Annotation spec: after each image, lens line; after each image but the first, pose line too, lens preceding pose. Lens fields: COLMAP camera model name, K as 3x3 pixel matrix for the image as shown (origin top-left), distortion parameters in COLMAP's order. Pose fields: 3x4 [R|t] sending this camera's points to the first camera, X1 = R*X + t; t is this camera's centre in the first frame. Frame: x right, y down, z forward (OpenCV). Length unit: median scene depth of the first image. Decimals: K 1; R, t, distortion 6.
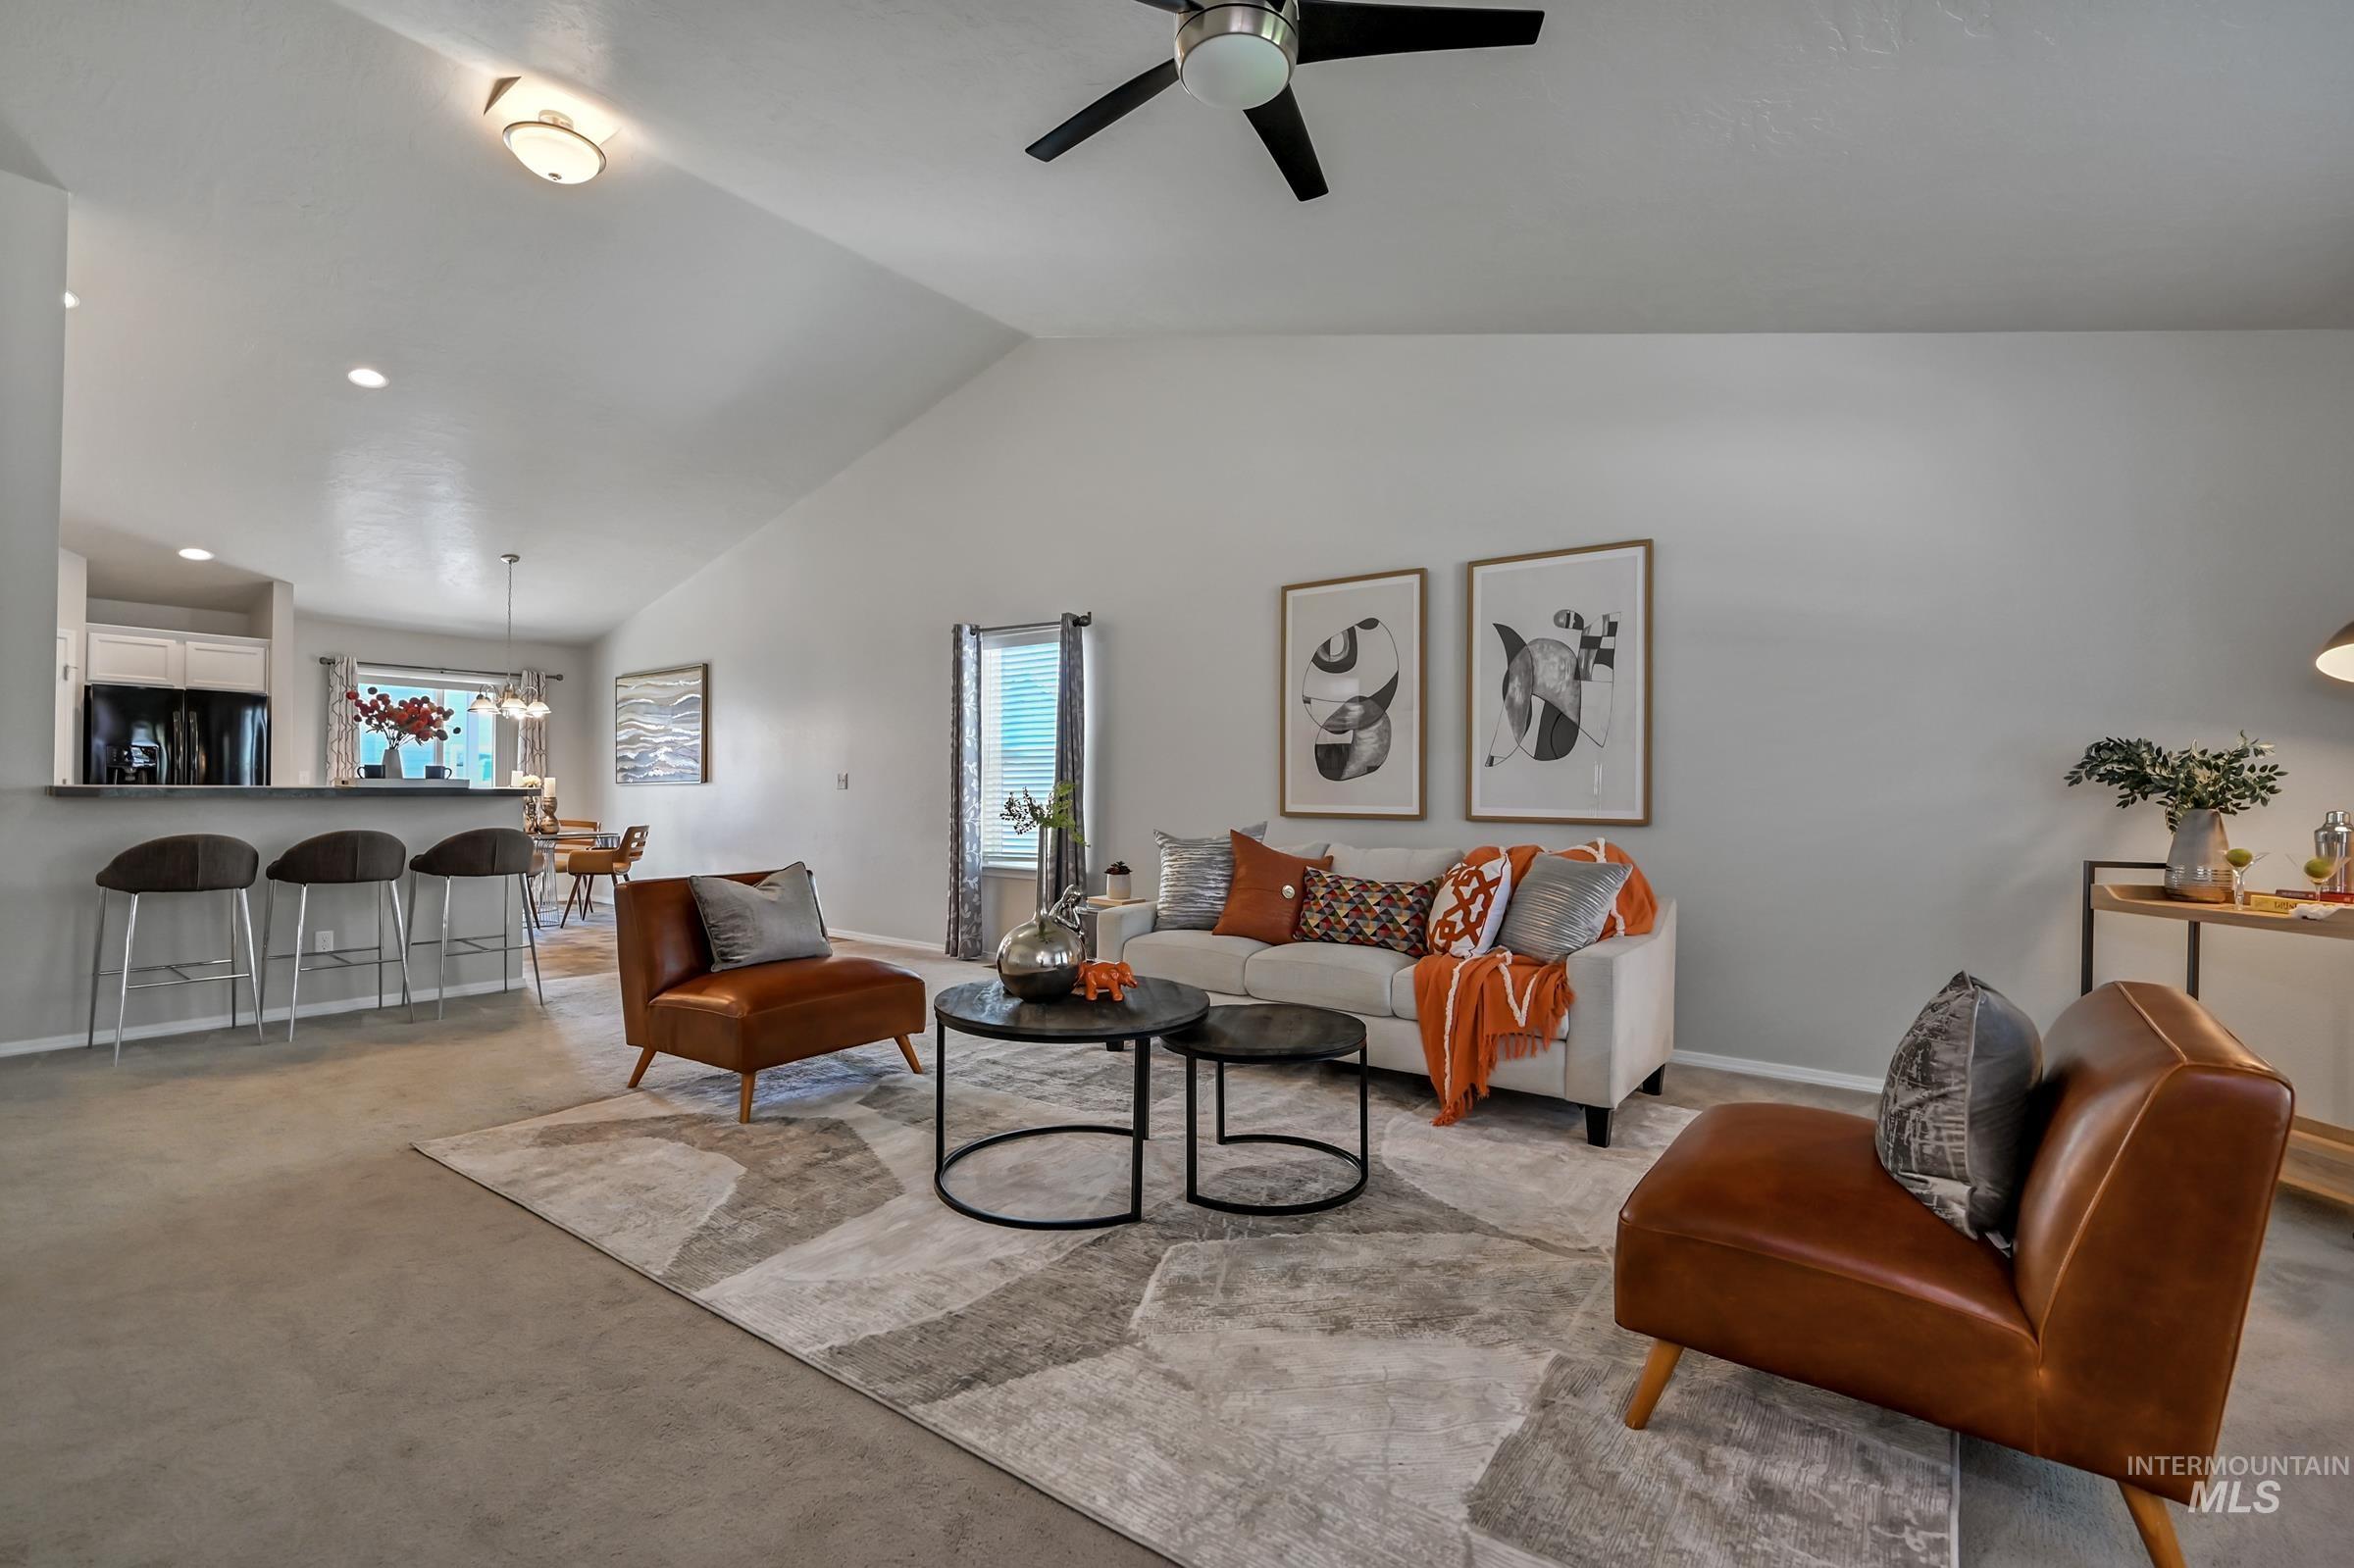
lens RADIAL K [[1066.8, 0, 1173.8], [0, 1066.8, 782.4], [0, 0, 1]] dist [-0.000942, -0.000658]
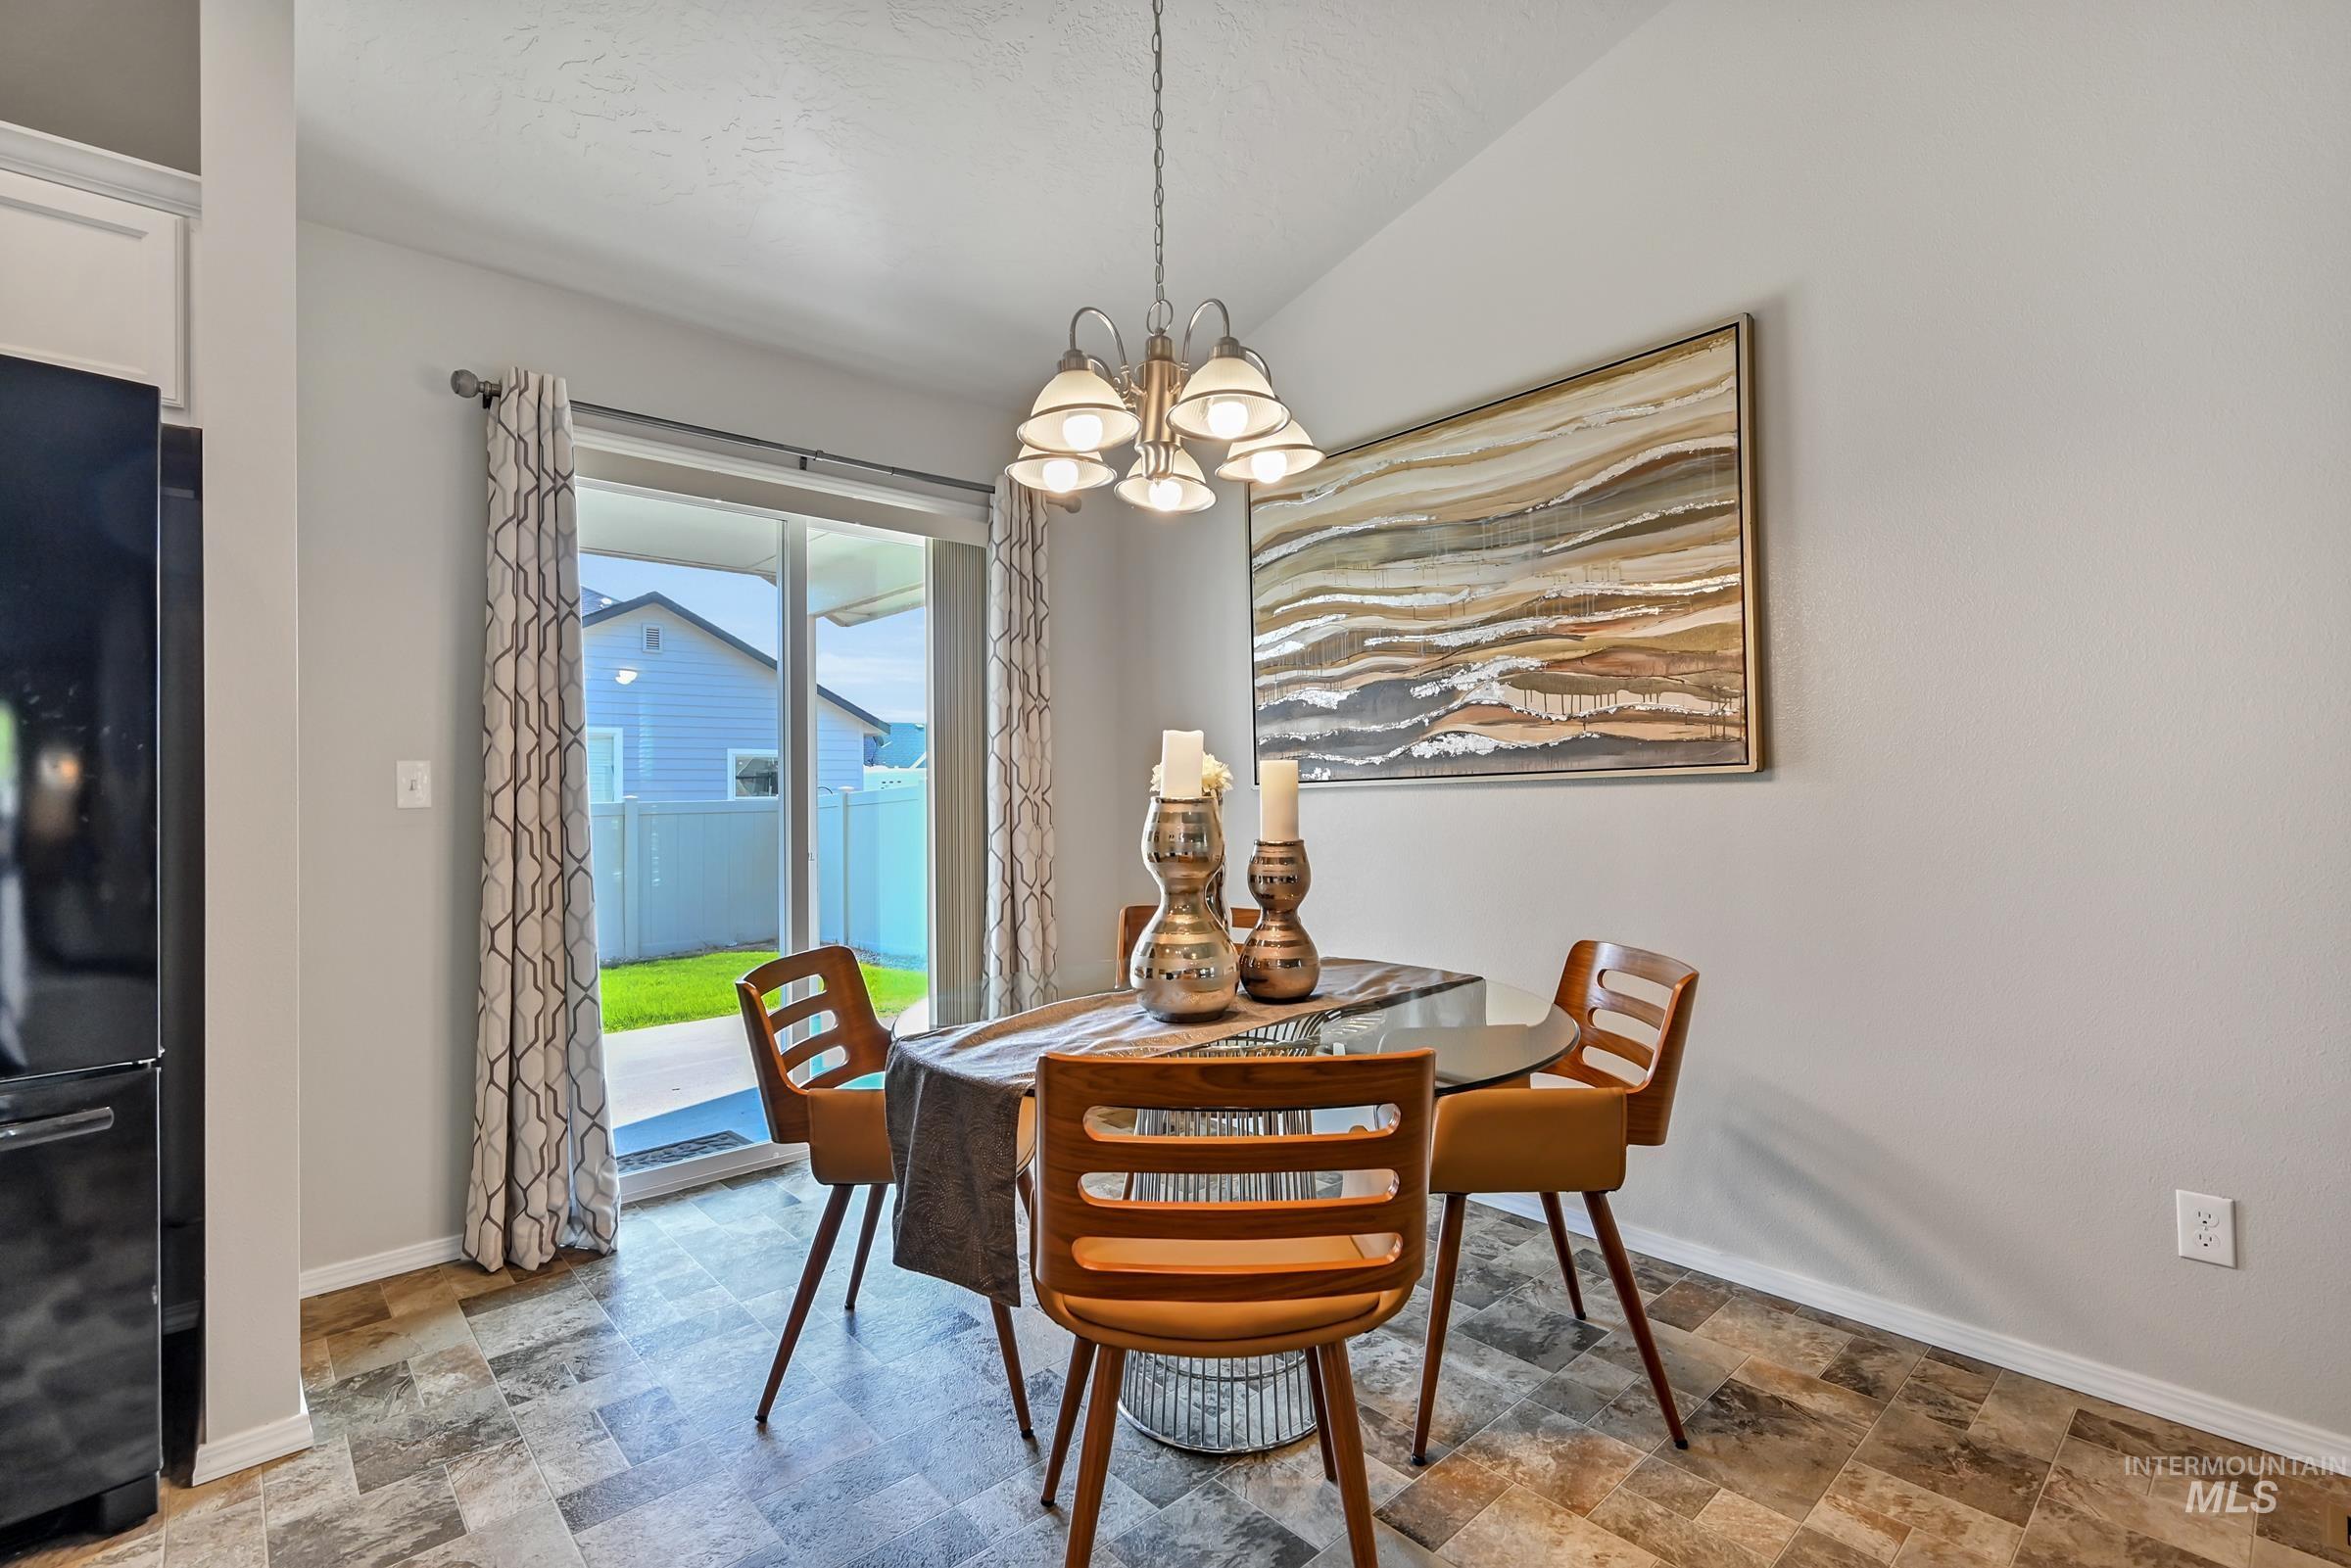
lens RADIAL K [[1065.5, 0, 1176.0], [0, 1065.5, 784.3], [0, 0, 1]] dist [-0.000942, -0.000658]
pose [[0.983901, -0.020374, -0.177548, -0.534455], [0.020000, 0.999792, -0.003896, 0.001798], [0.177591, 0.000282, 0.984104, 0.718774]]
